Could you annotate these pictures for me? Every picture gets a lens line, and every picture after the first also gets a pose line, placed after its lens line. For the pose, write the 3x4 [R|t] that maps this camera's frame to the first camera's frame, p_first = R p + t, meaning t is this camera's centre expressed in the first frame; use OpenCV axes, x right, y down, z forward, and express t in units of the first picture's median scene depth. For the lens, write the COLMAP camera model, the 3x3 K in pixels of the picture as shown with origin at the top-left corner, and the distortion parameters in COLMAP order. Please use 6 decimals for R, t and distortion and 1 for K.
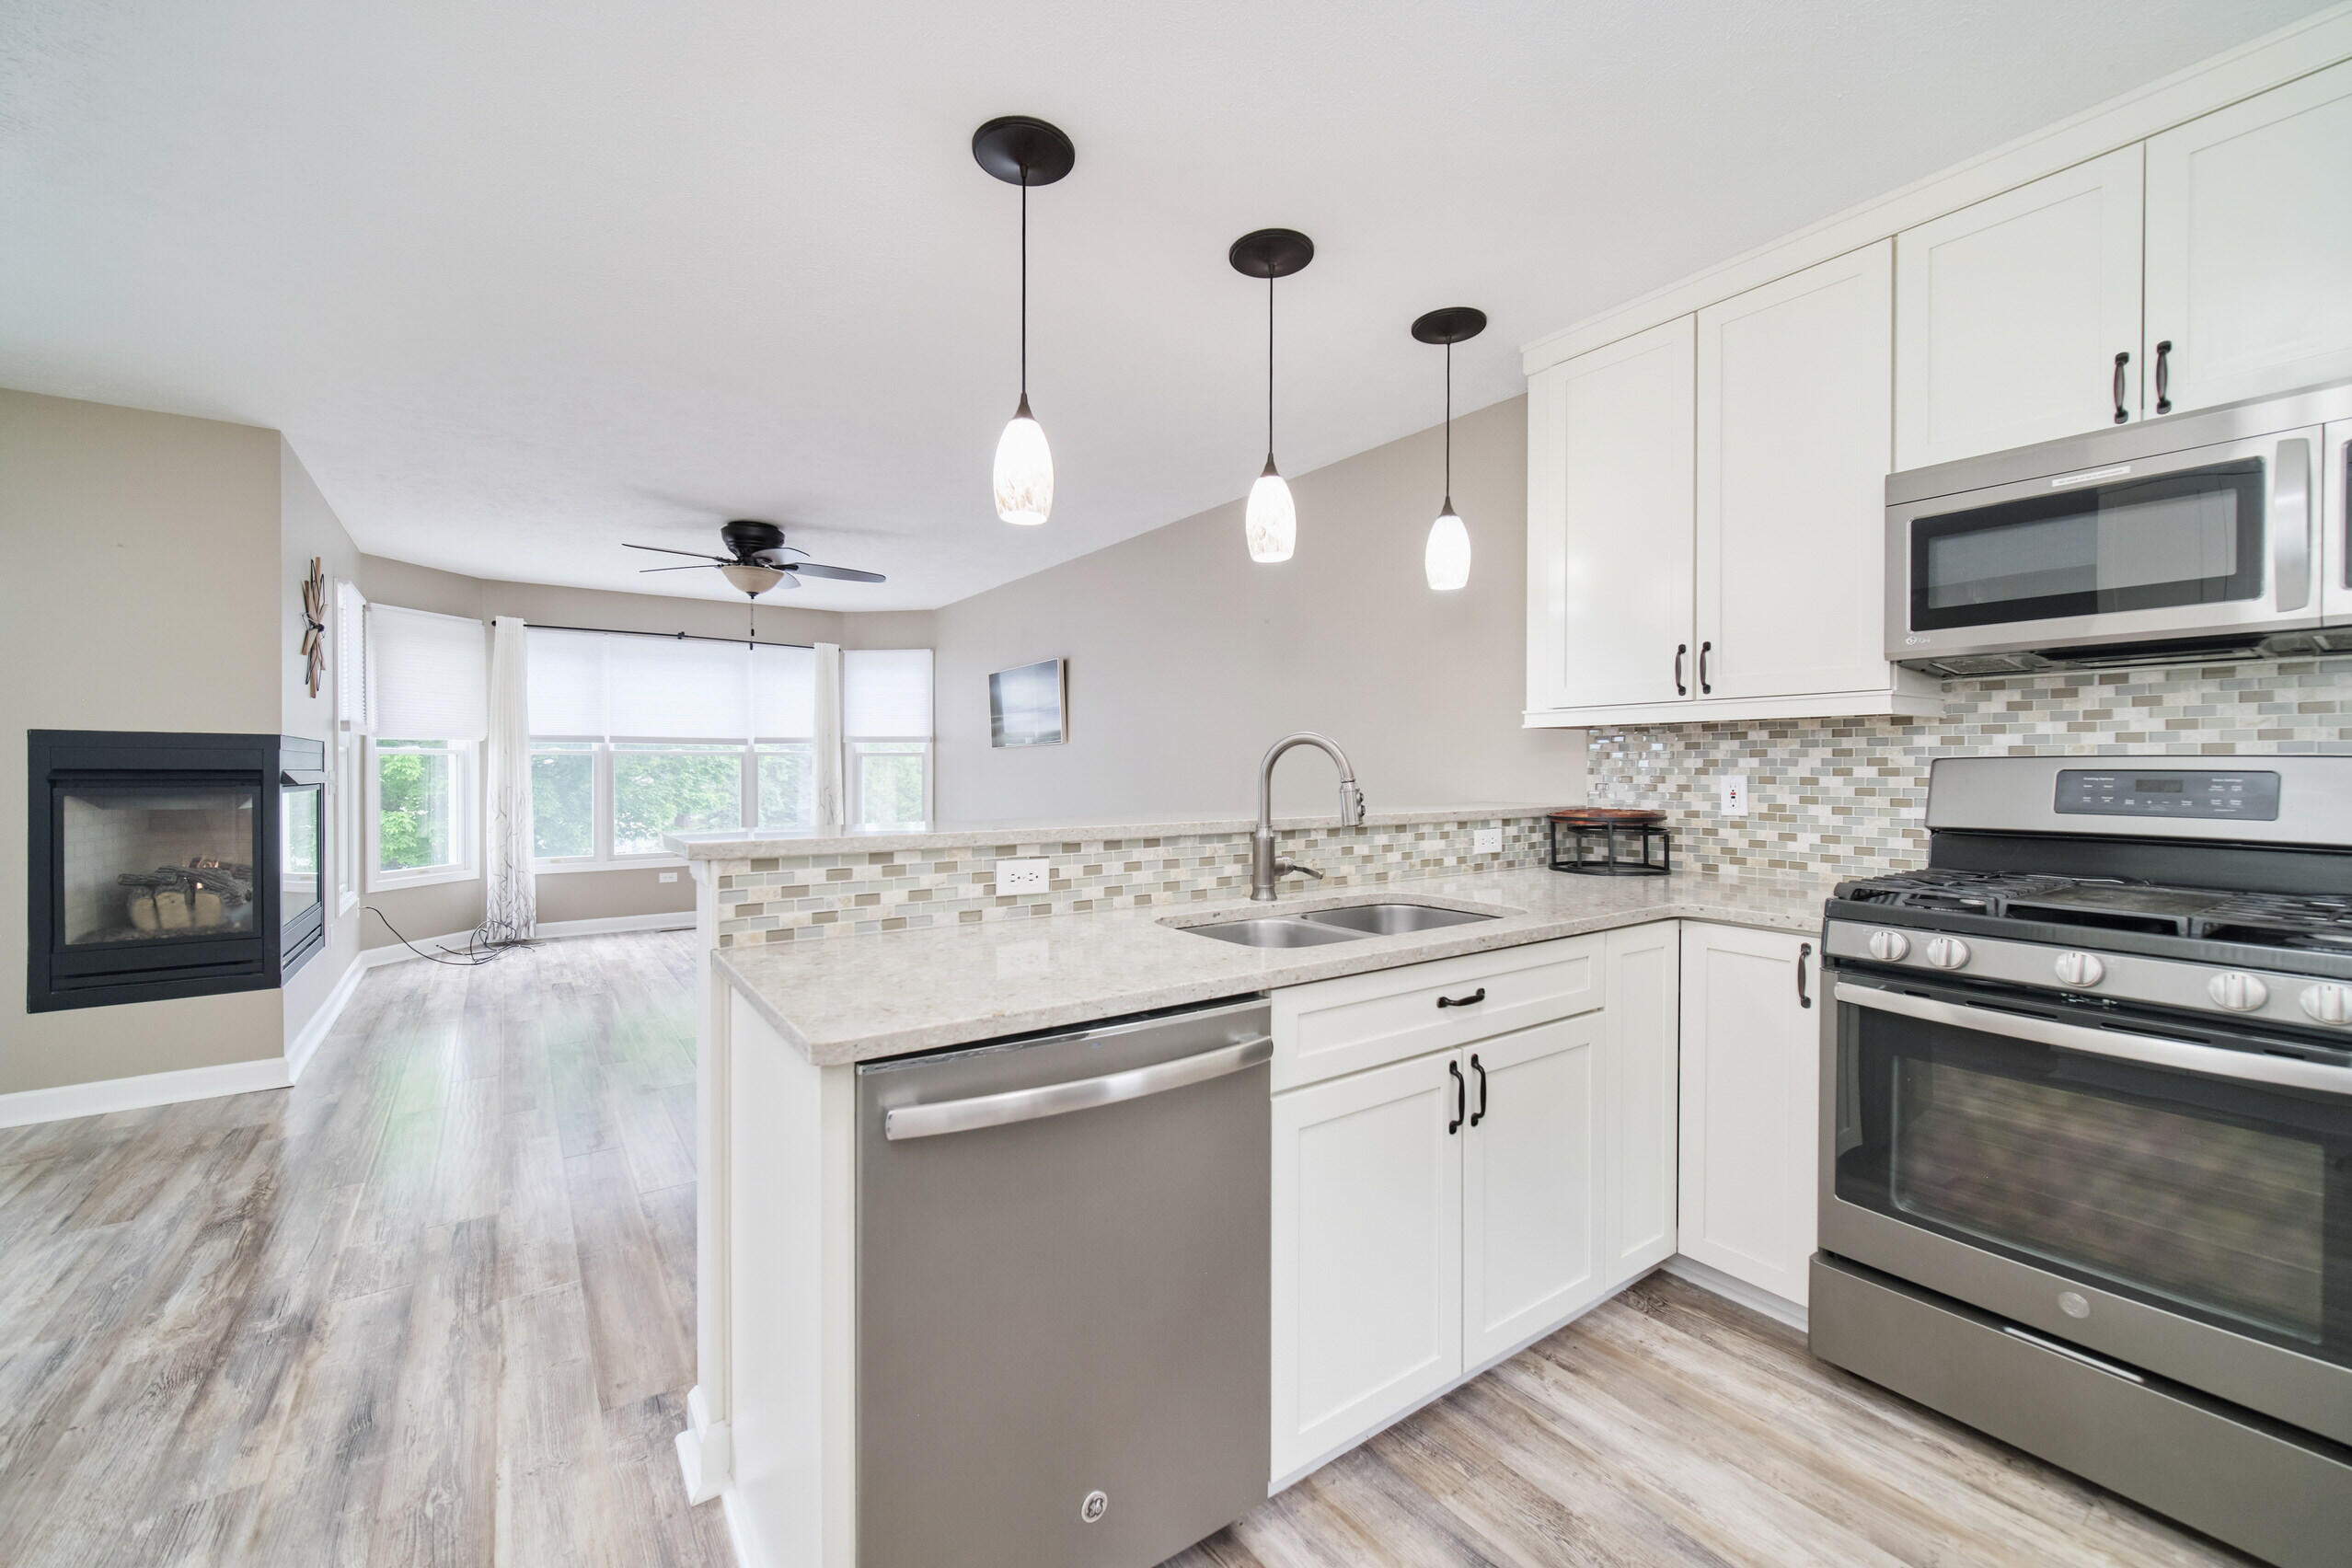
lens RADIAL K [[939.4, 0, 1169.7], [0, 939.4, 774.8], [0, 0, 1]] dist [-0.002312, -0.000617]
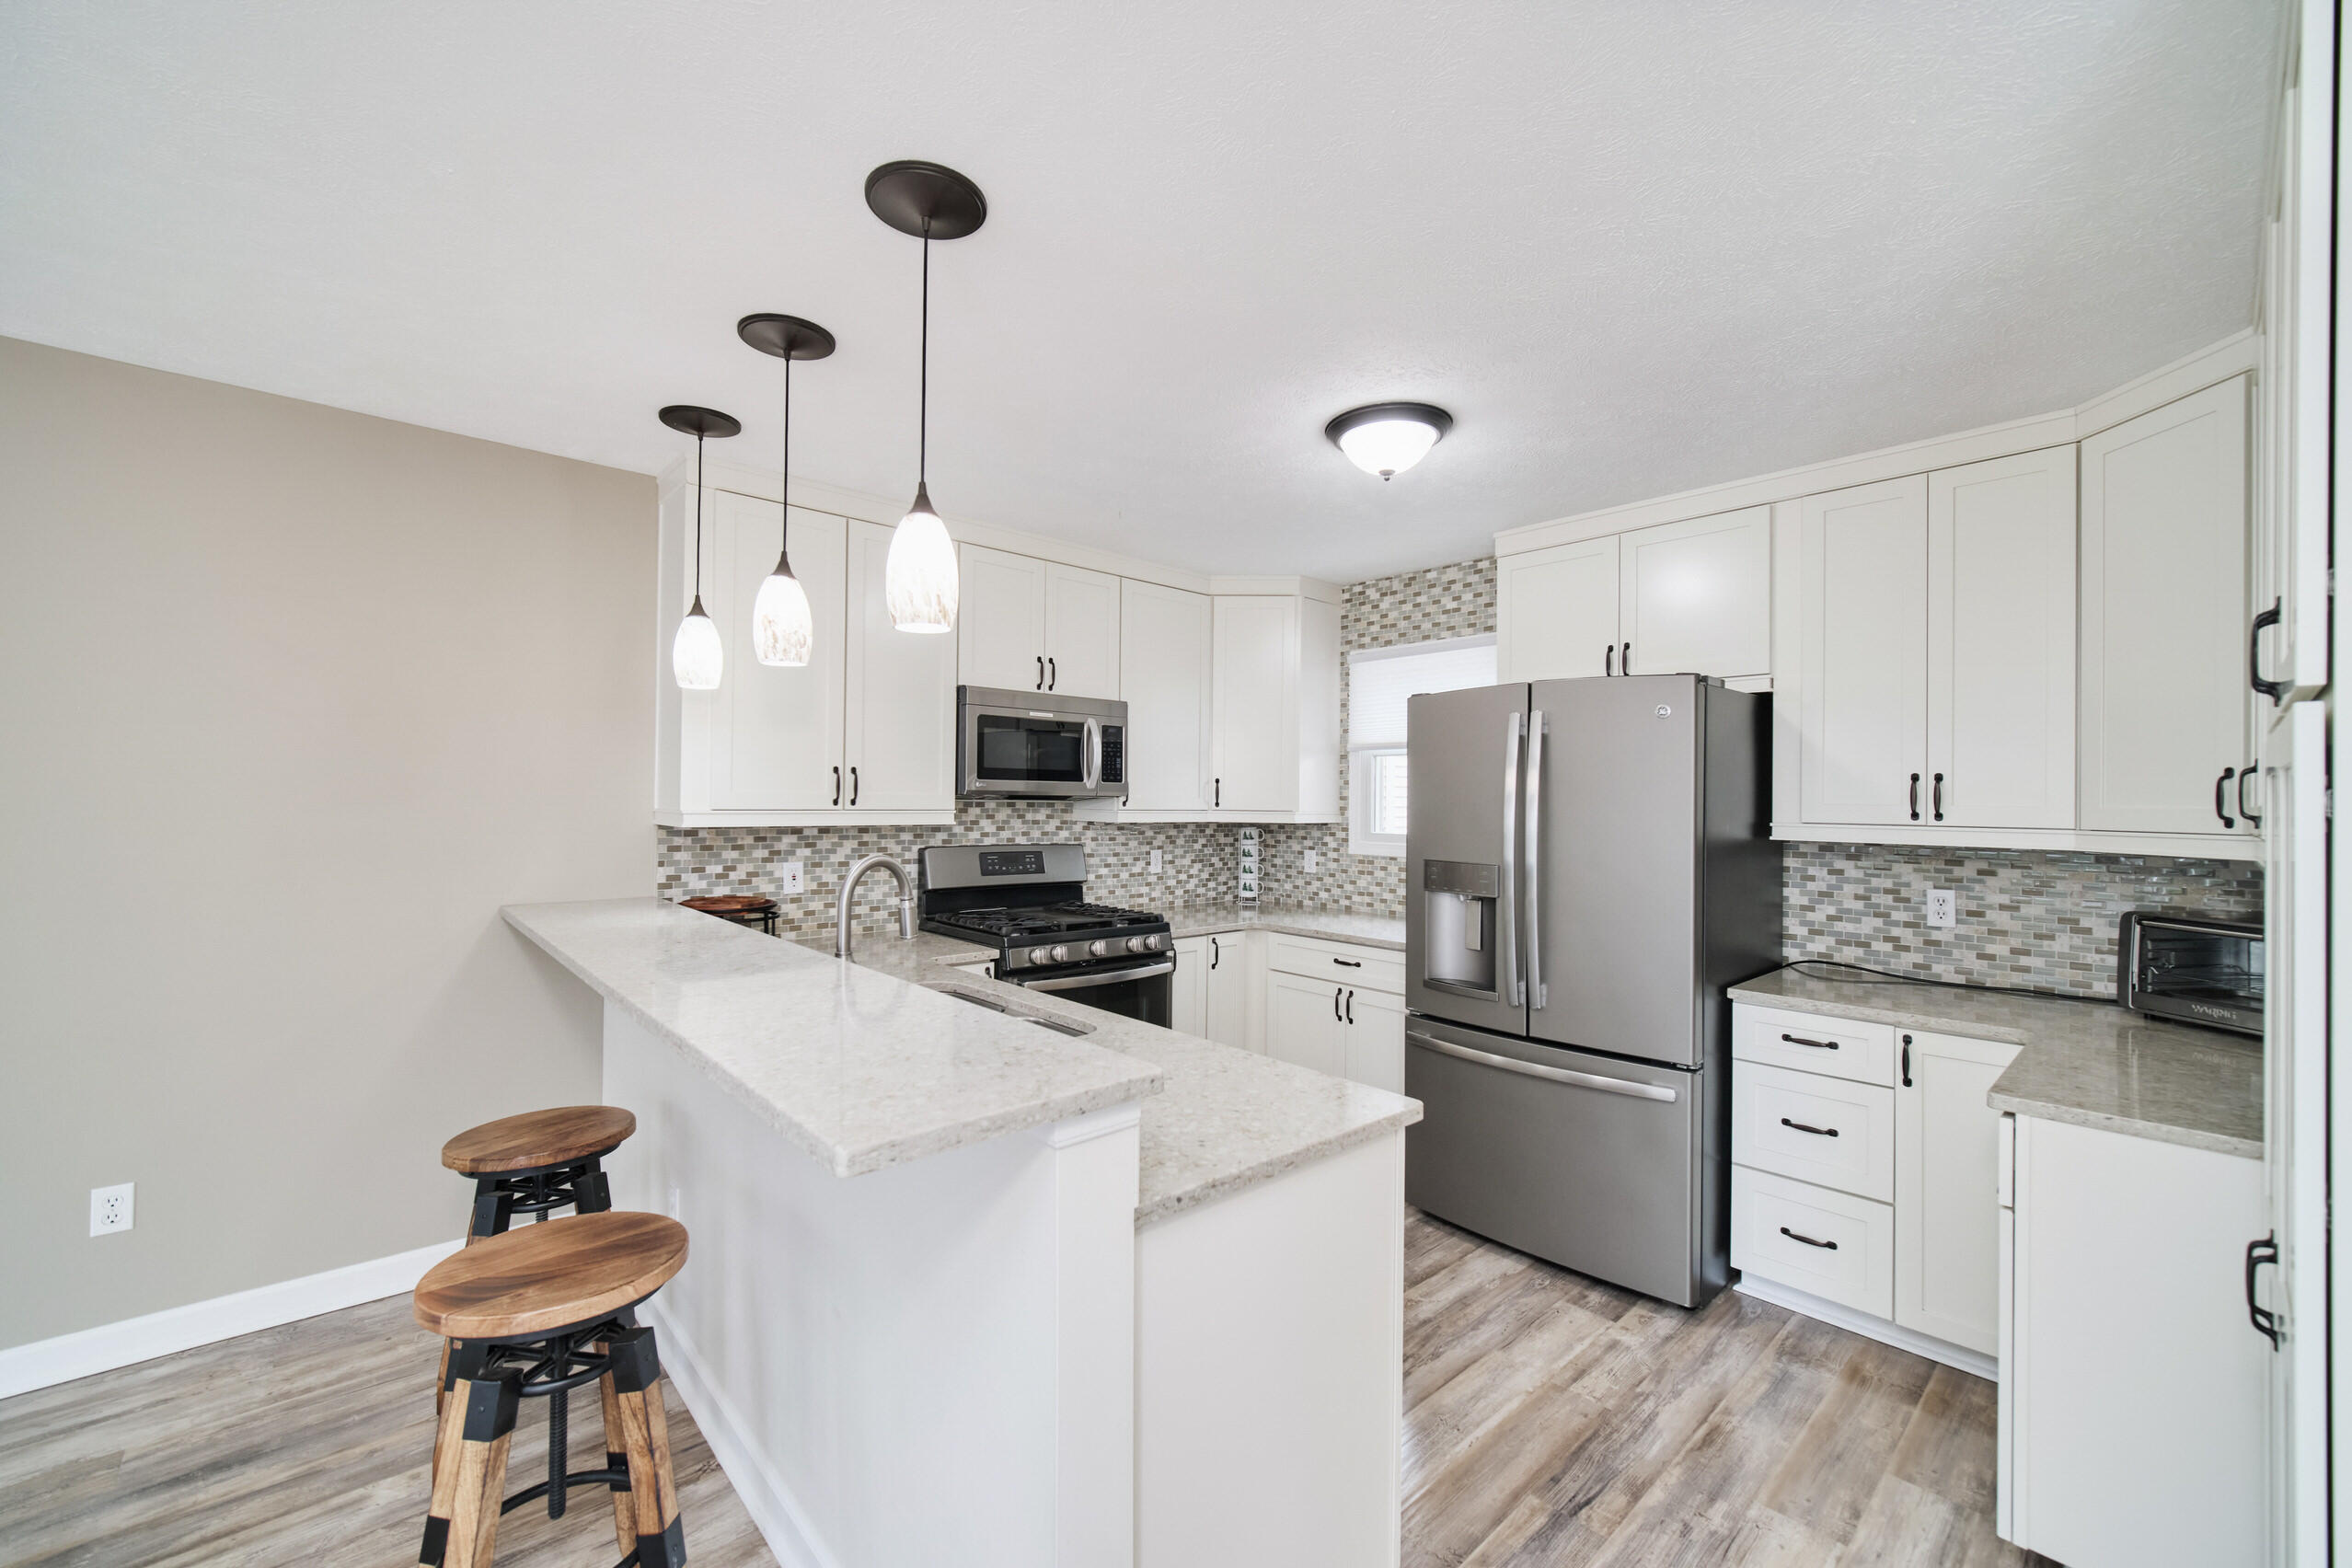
lens RADIAL K [[939.4, 0, 1160.3], [0, 939.4, 795.8], [0, 0, 1]] dist [-0.002312, -0.000617]
pose [[-0.116821, 0.002034, 0.993151, -0.740518], [-0.002270, 0.999995, -0.002315, -0.088922], [-0.993150, -0.002524, -0.116816, 0.650279]]
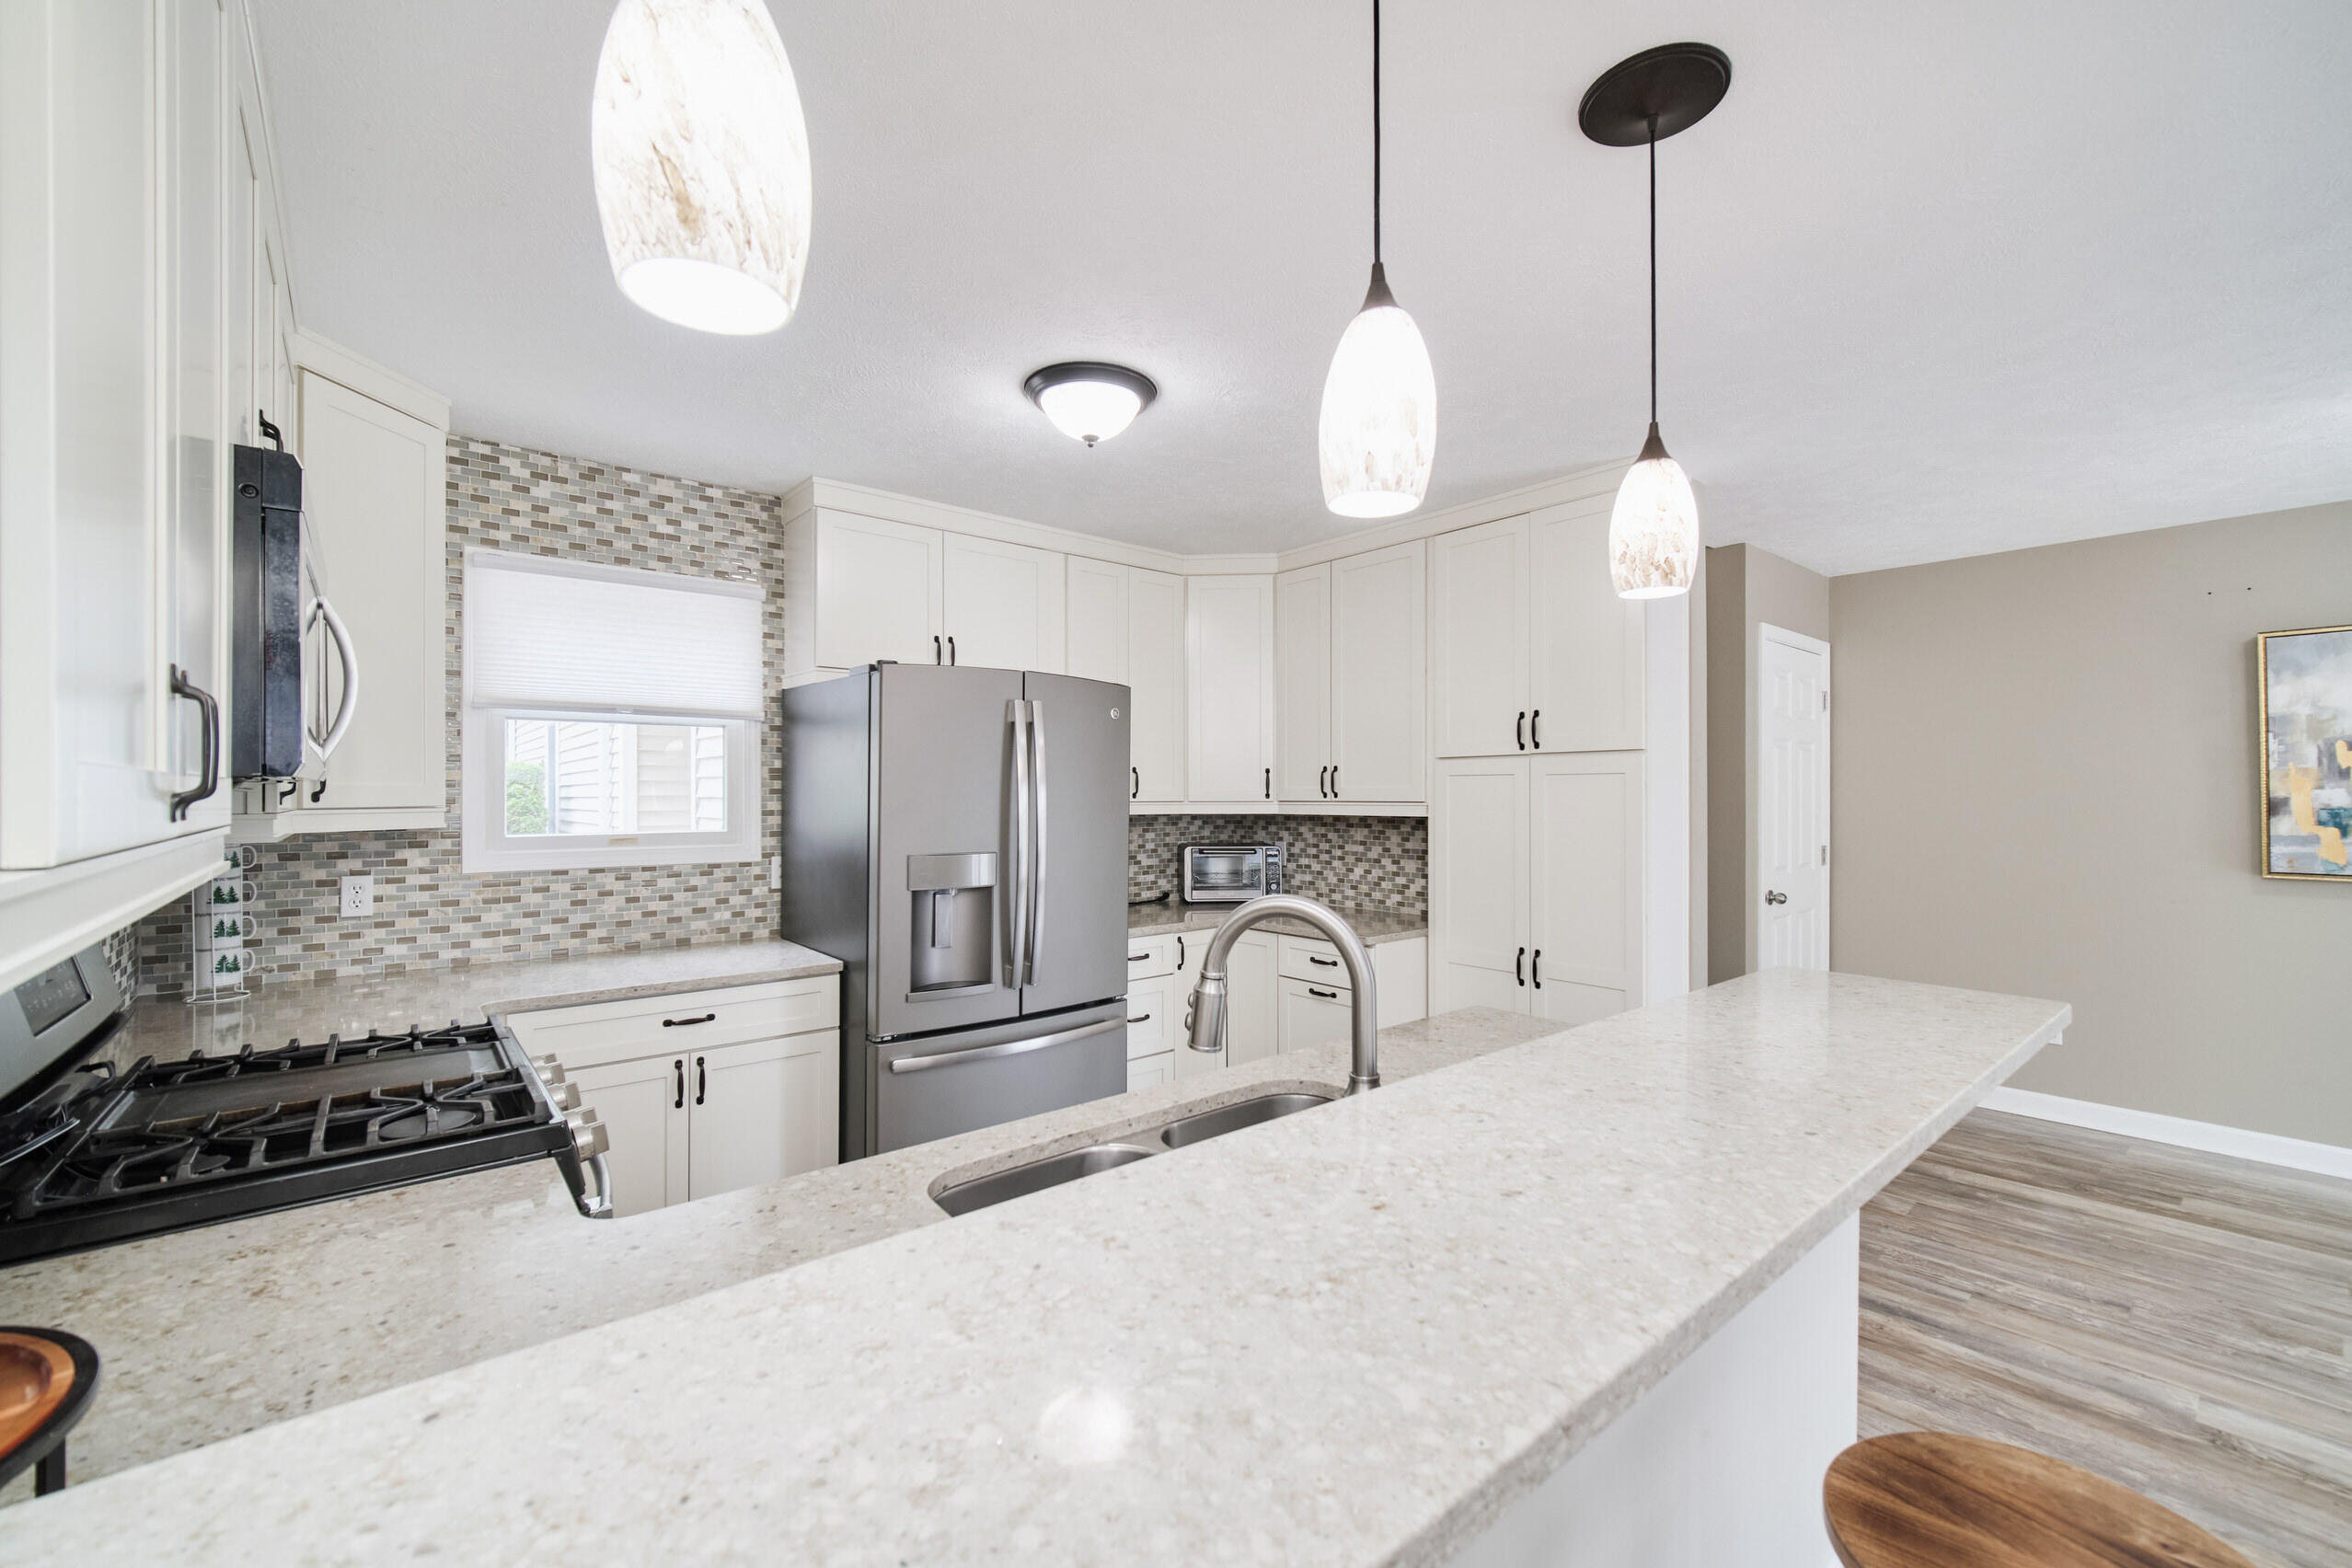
lens RADIAL K [[938.2, 0, 1172.4], [0, 938.2, 802.1], [0, 0, 1]] dist [-0.001476, -0.000380]
pose [[-0.996152, 0.001743, -0.087626, 0.215500], [0.000131, 0.999831, 0.018400, -0.088074], [0.087643, 0.018318, -0.995984, 1.225158]]
